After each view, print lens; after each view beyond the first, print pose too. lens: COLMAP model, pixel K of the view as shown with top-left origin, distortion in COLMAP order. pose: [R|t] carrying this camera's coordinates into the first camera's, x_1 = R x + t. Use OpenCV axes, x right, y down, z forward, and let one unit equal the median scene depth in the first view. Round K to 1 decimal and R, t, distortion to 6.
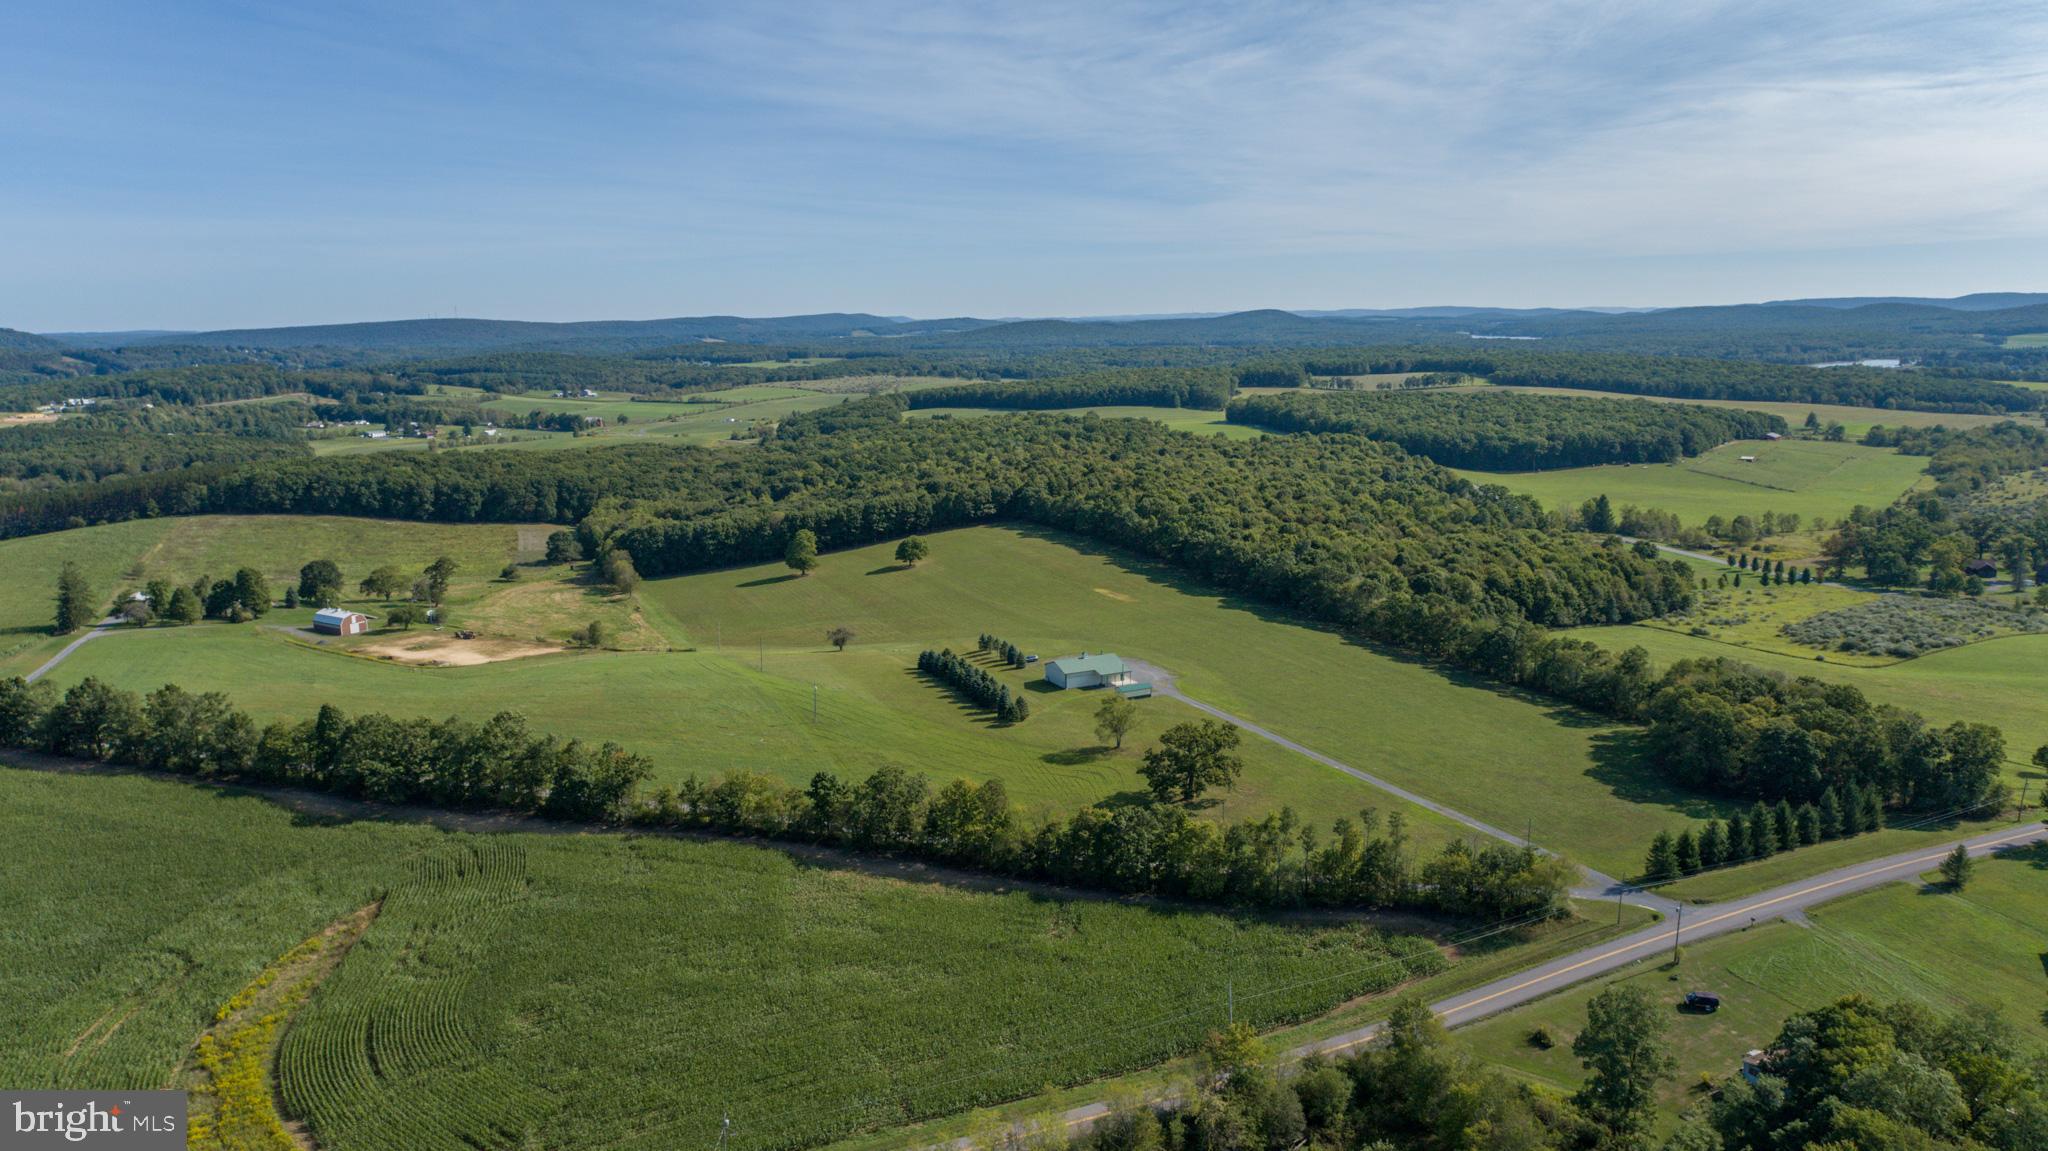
lens RADIAL K [[1384.7, 0, 1023.1], [0, 1384.7, 561.3], [0, 0, 1]] dist [-0.015146, 0.013137]
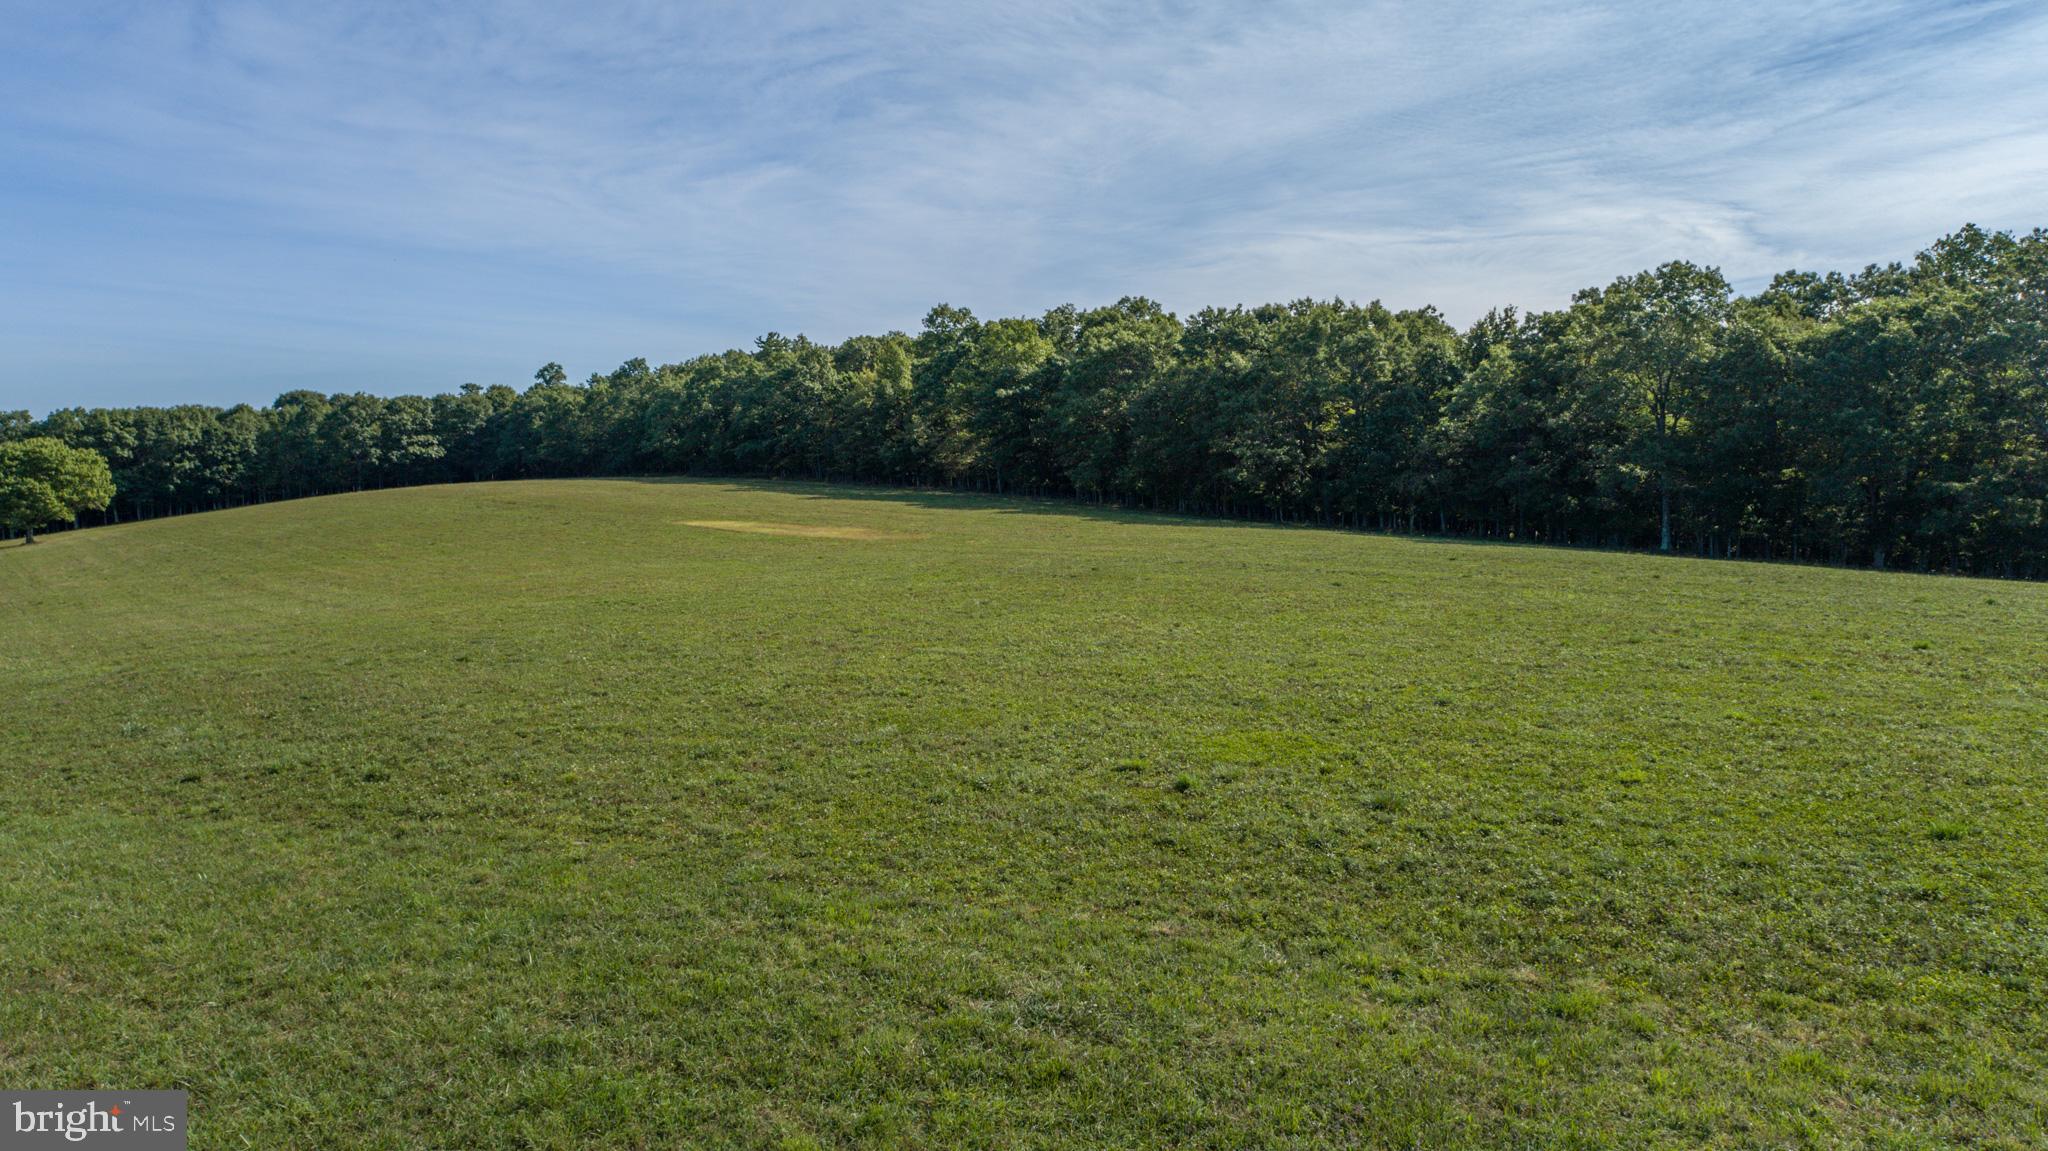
lens RADIAL K [[1384.7, 0, 1025.2], [0, 1384.7, 559.5], [0, 0, 1]] dist [-0.015146, 0.013137]
pose [[0.964731, -0.012381, 0.262946, 0.025016], [0.036873, 0.995401, -0.088417, 0.023924], [-0.260642, 0.094995, 0.960751, 0.423739]]
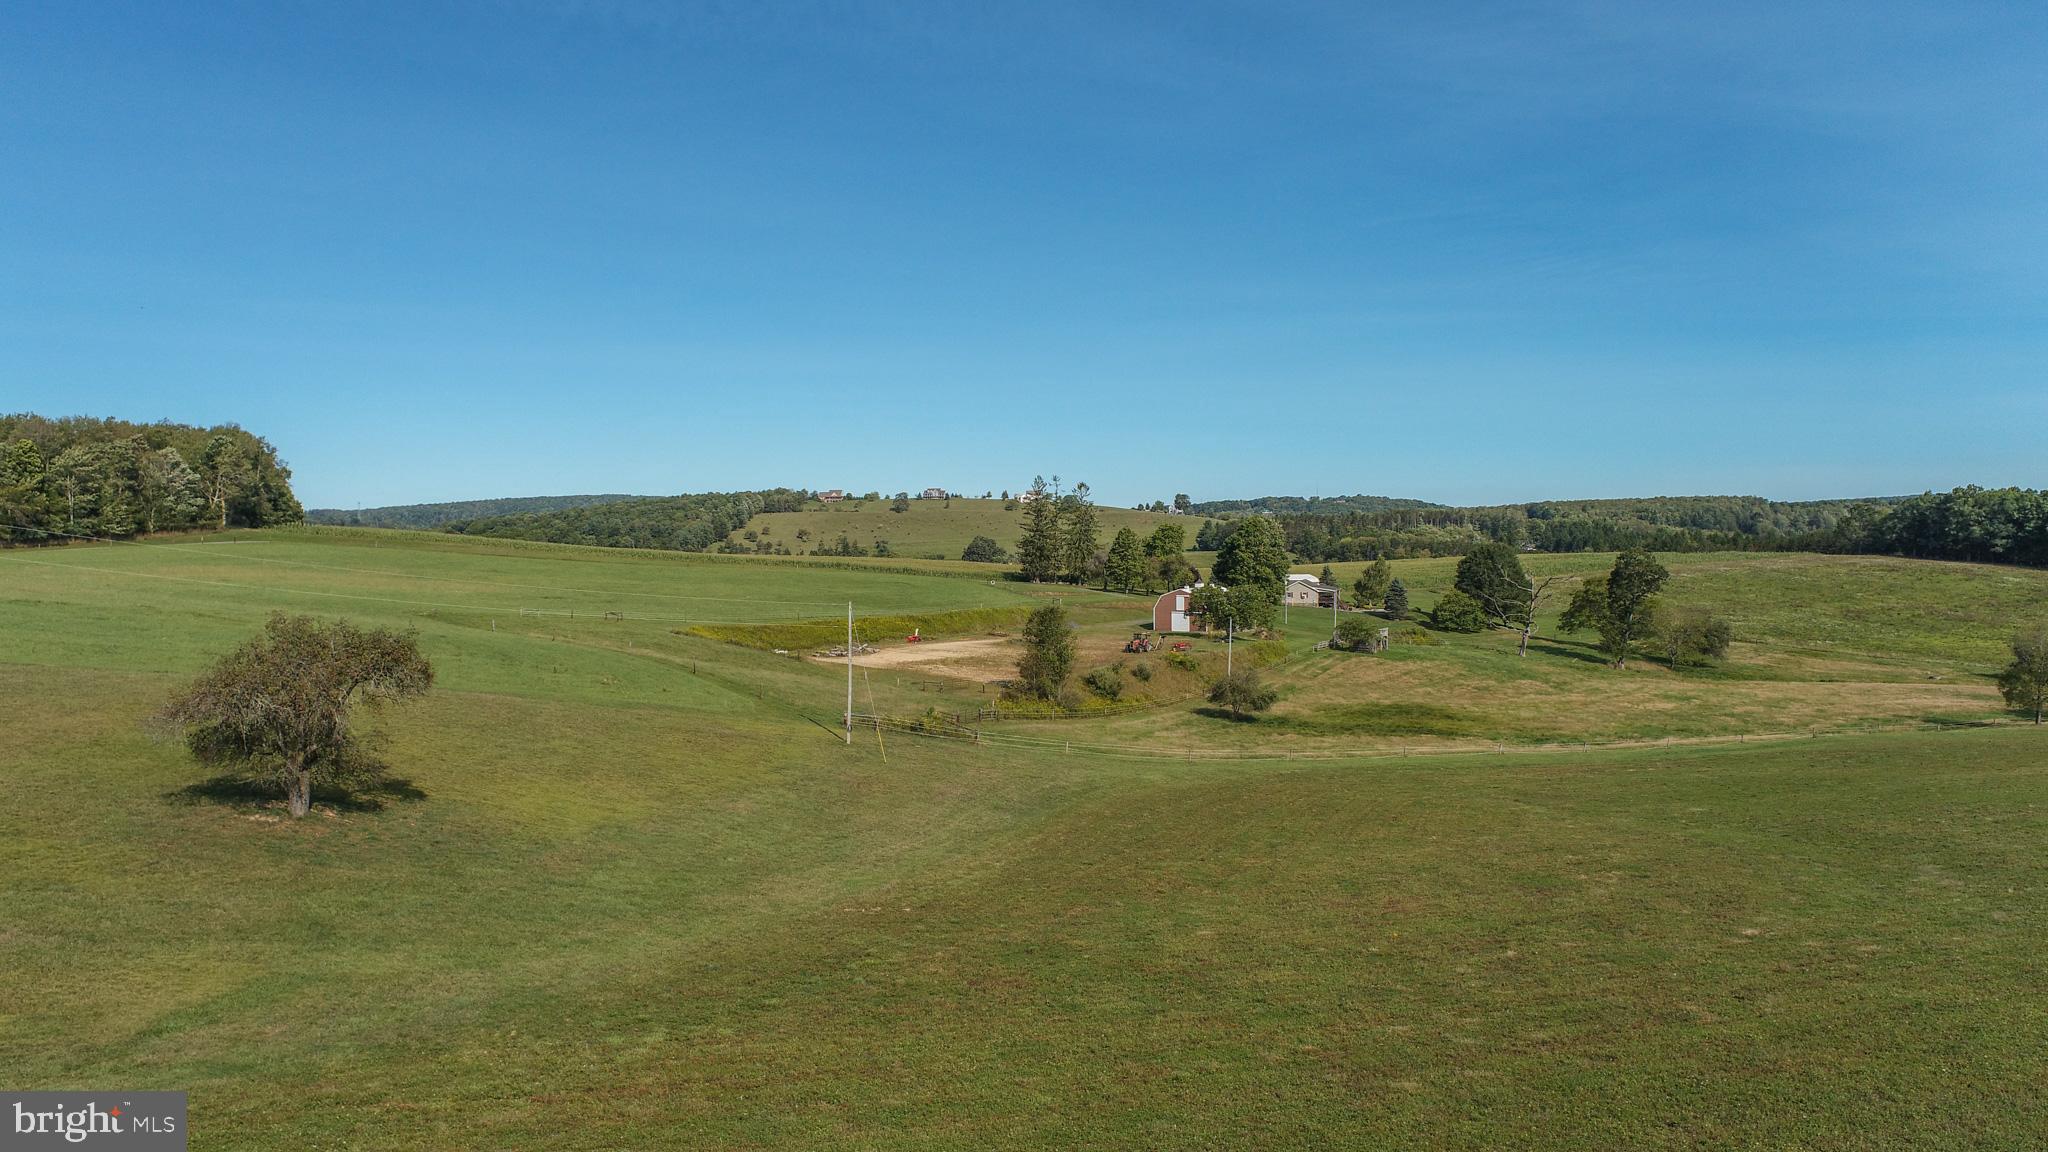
lens RADIAL K [[1384.7, 0, 1027.5], [0, 1384.7, 579.0], [0, 0, 1]] dist [-0.015146, 0.013137]
pose [[0.046894, 0.044521, -0.997907, -0.003818], [-0.166556, 0.985370, 0.036135, 0.013066], [0.984916, 0.164513, 0.053623, 0.486856]]
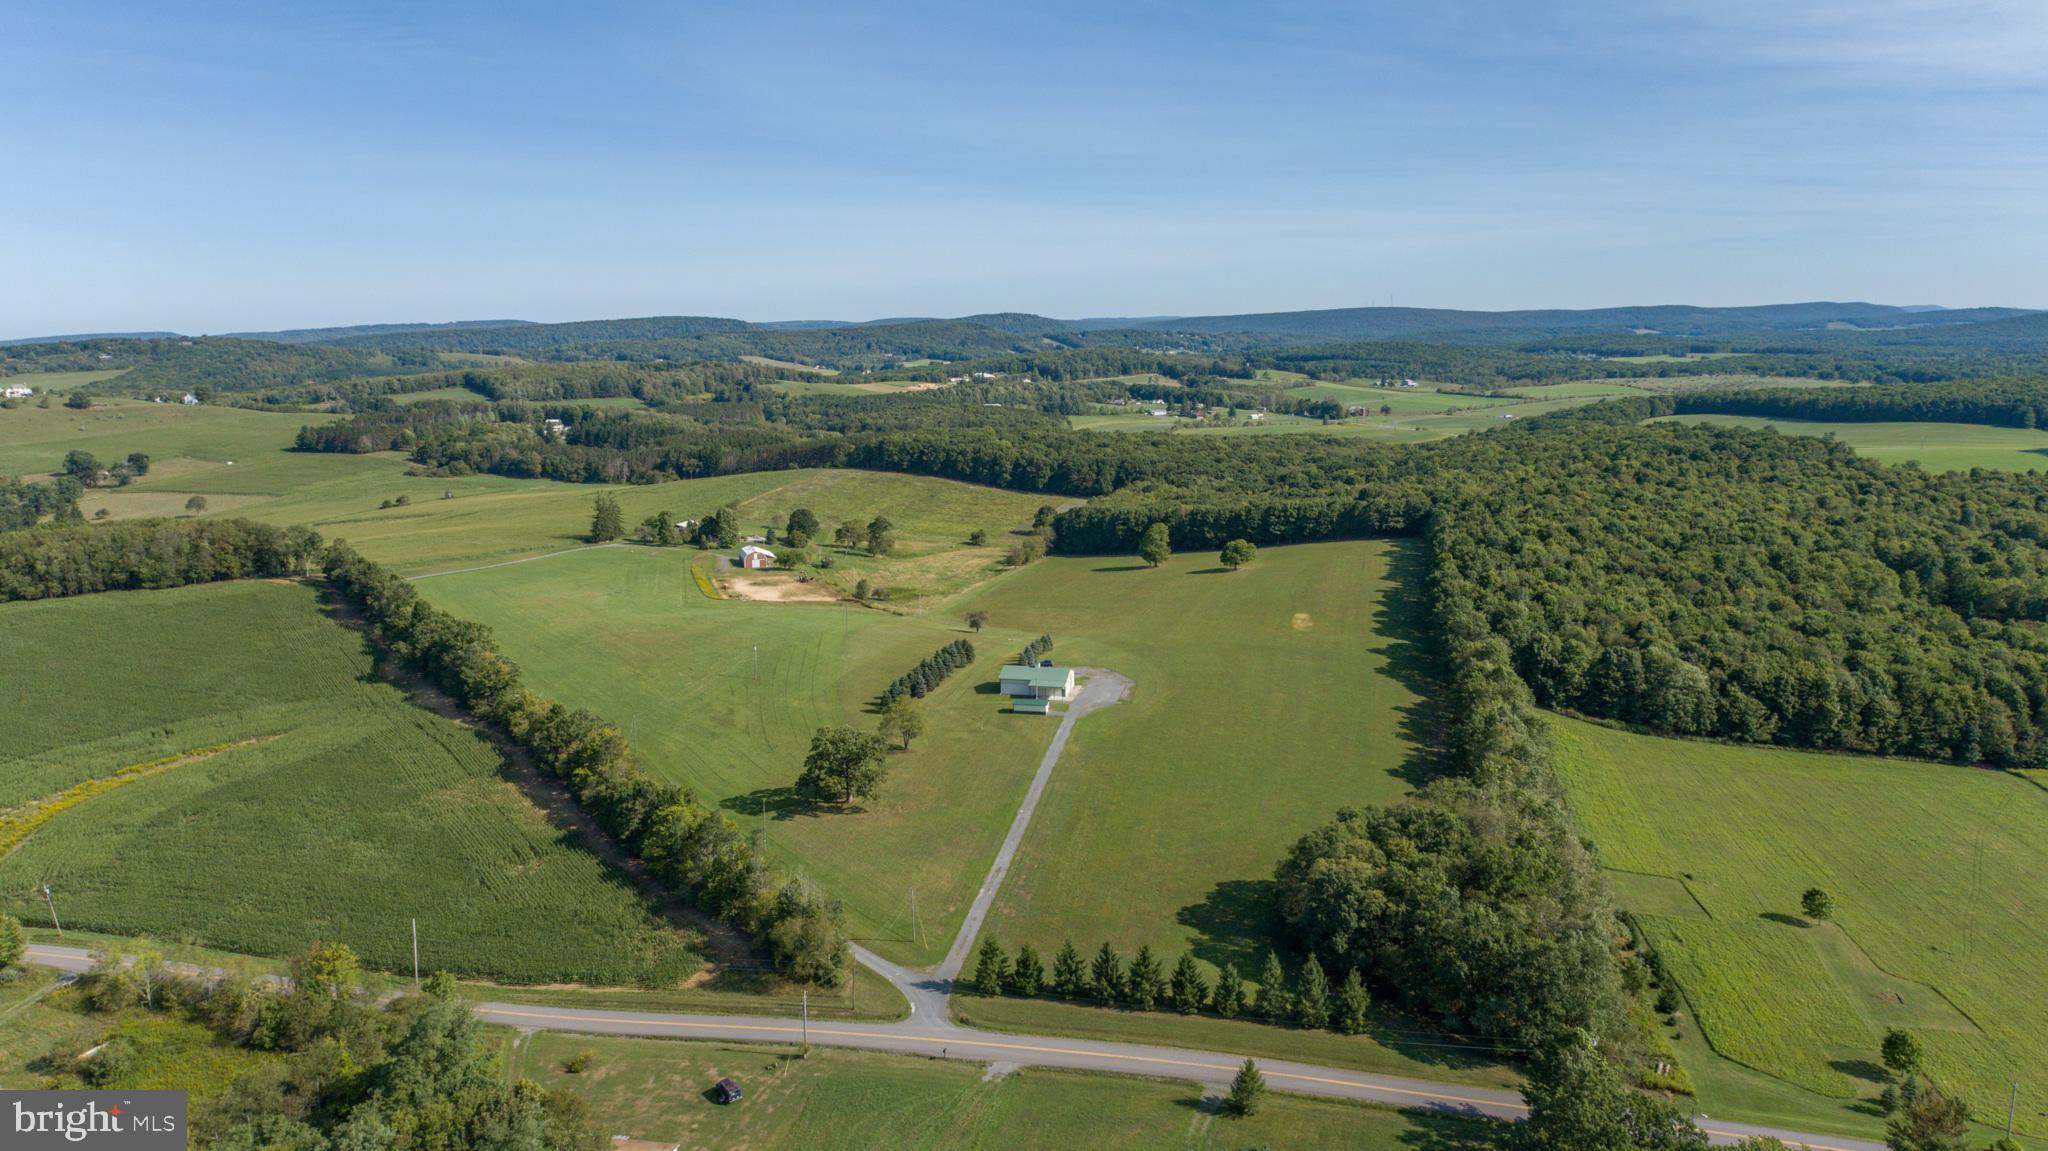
lens RADIAL K [[1384.7, 0, 1024.4], [0, 1384.7, 572.1], [0, 0, 1]] dist [-0.015146, 0.013137]
pose [[0.784363, 0.117412, -0.609088, 0.248777], [-0.107655, 0.992788, 0.052742, -0.019316], [0.610888, 0.024203, 0.791347, 0.083576]]
